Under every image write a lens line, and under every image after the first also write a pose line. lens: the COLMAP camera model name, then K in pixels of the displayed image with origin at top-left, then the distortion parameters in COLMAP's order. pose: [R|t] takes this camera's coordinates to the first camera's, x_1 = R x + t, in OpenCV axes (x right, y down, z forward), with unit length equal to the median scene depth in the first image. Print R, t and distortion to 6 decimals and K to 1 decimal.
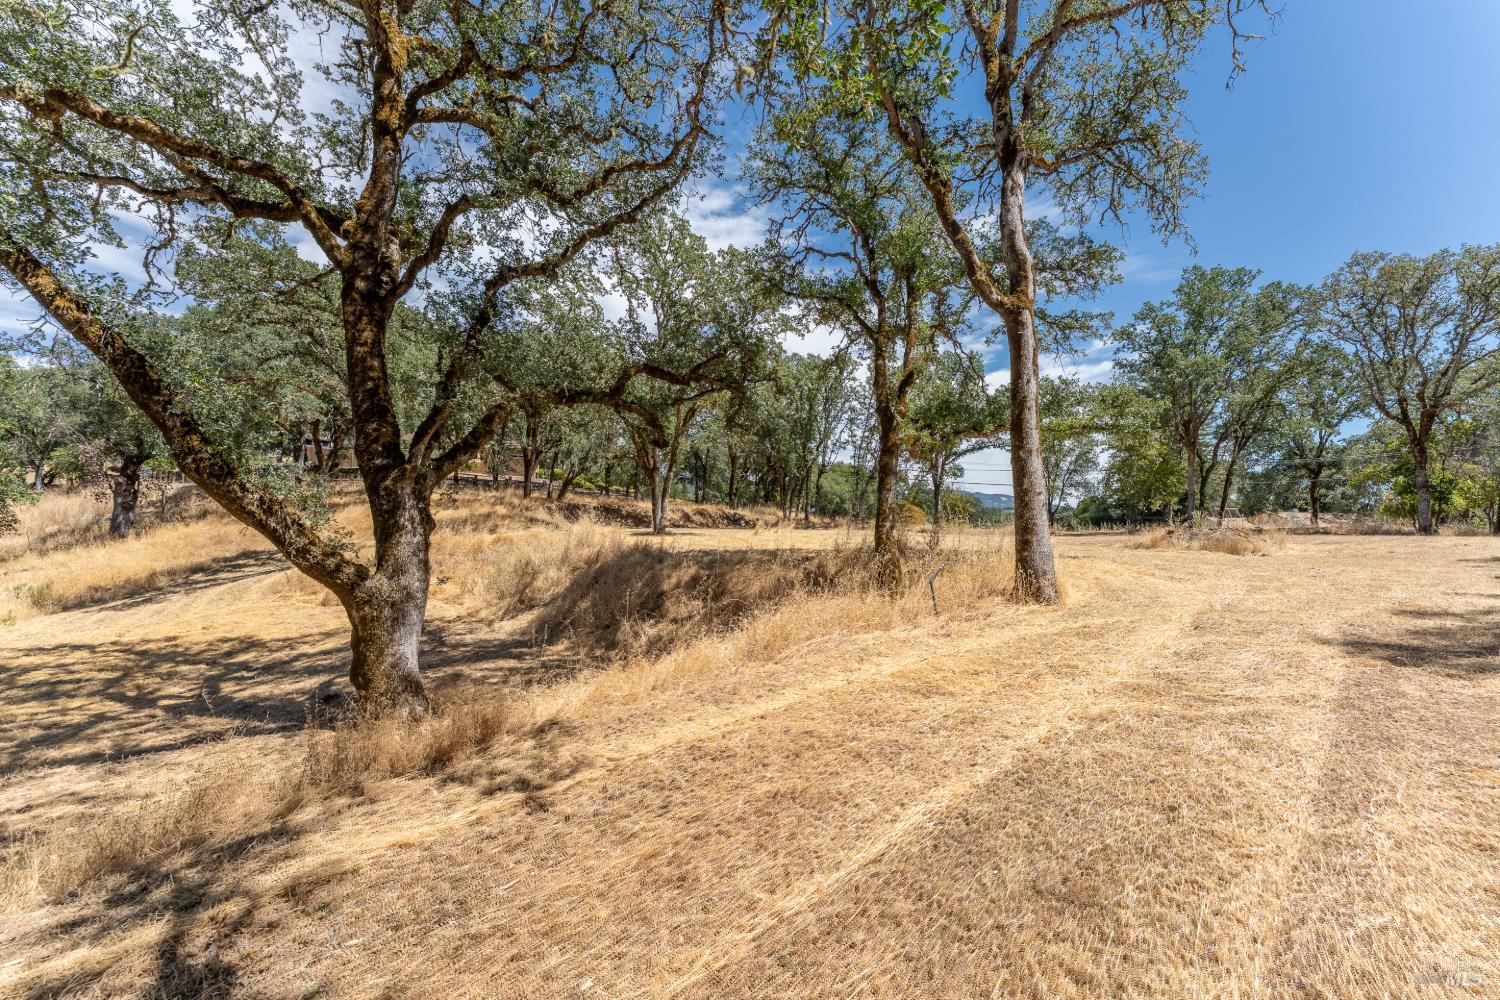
lens RADIAL K [[595.5, 0, 752.3], [0, 595.5, 503.0], [0, 0, 1]] dist [-0.002911, -0.000459]
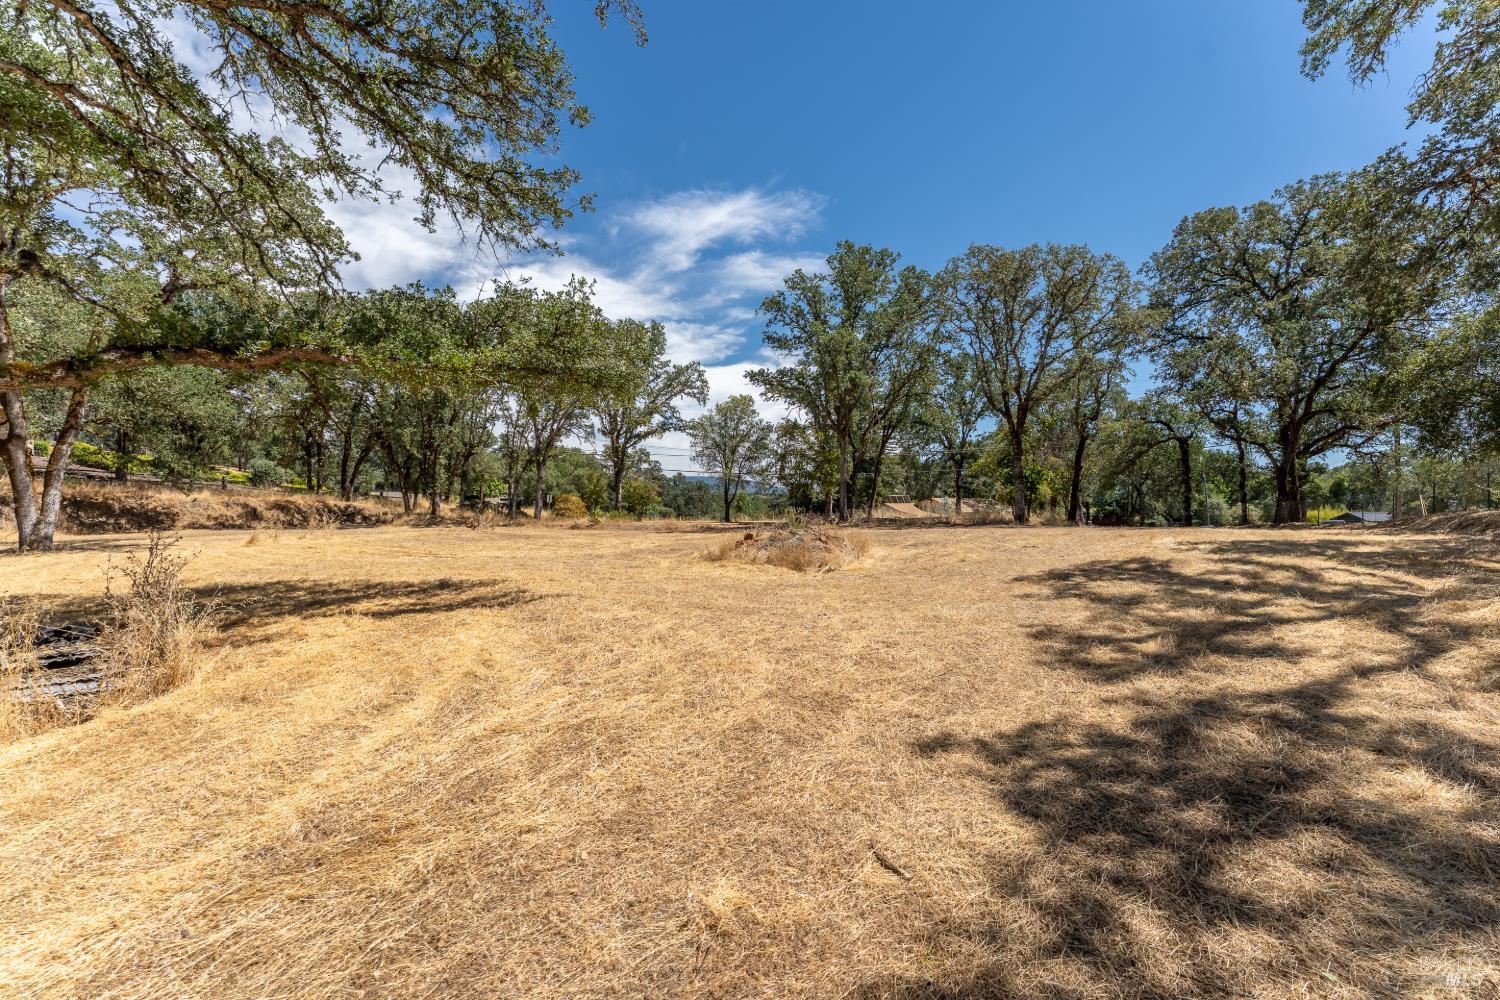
lens RADIAL K [[595.5, 0, 752.3], [0, 595.5, 503.0], [0, 0, 1]] dist [-0.002911, -0.000459]
pose [[0.921175, -0.010640, 0.389004, 0.243506], [0.001075, 0.999692, 0.024797, -0.007425], [-0.389148, -0.022425, 0.920902, 0.180940]]
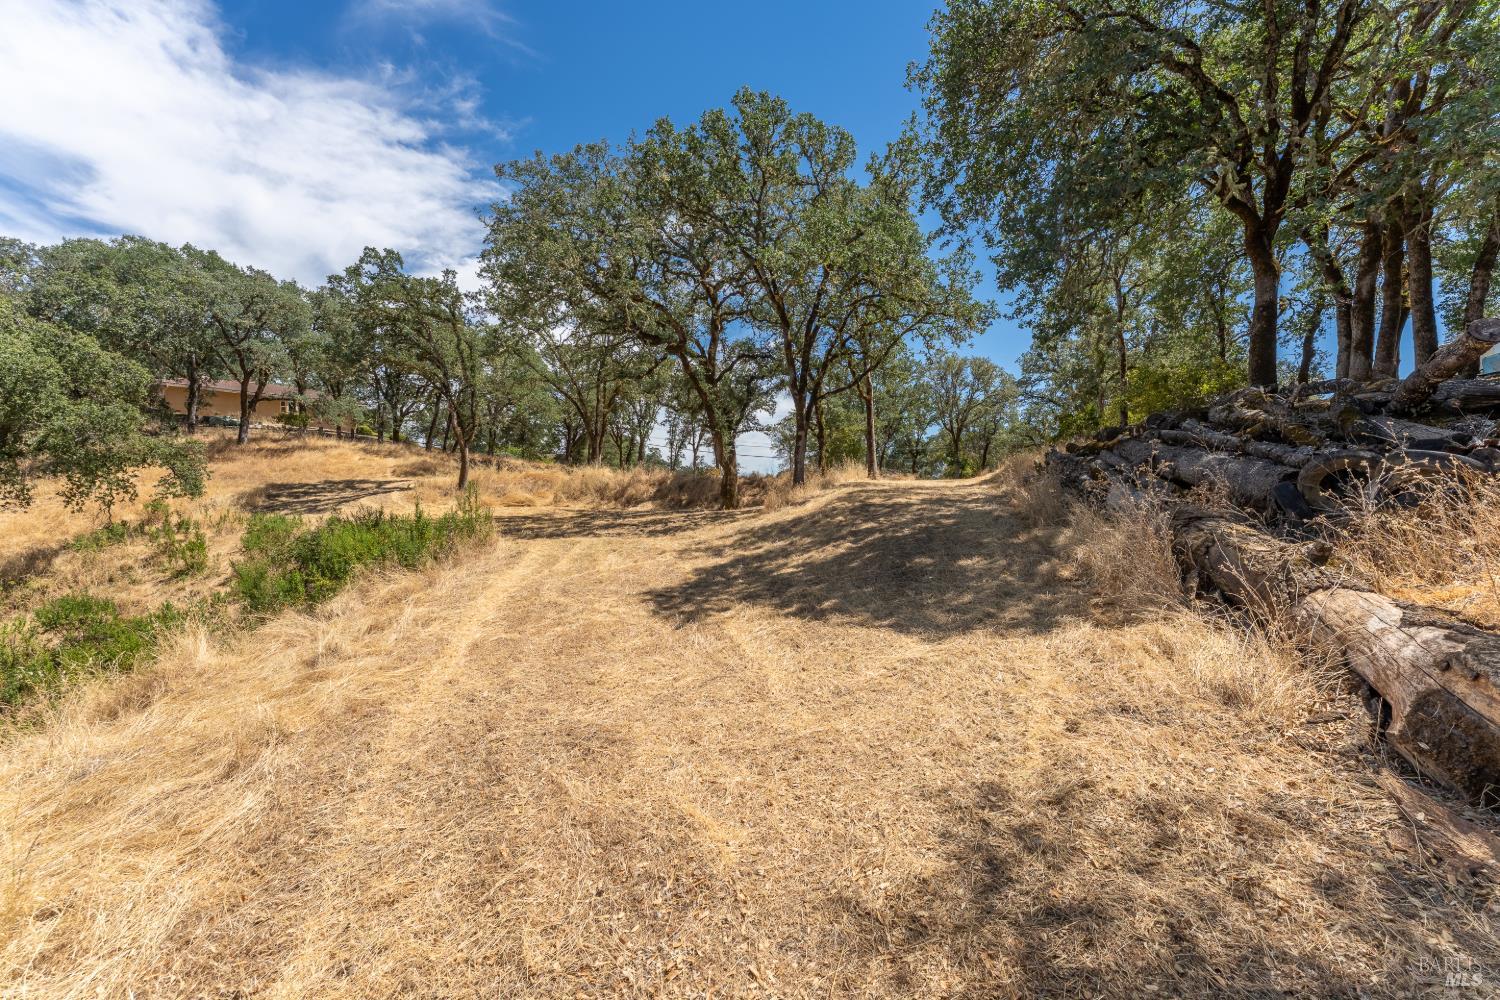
lens RADIAL K [[595.5, 0, 752.3], [0, 595.5, 503.0], [0, 0, 1]] dist [-0.002911, -0.000459]
pose [[0.874207, -0.001200, 0.485551, -0.507643], [-0.021156, 0.998953, 0.040558, 0.042807], [-0.485092, -0.045728, 0.873267, -0.477681]]
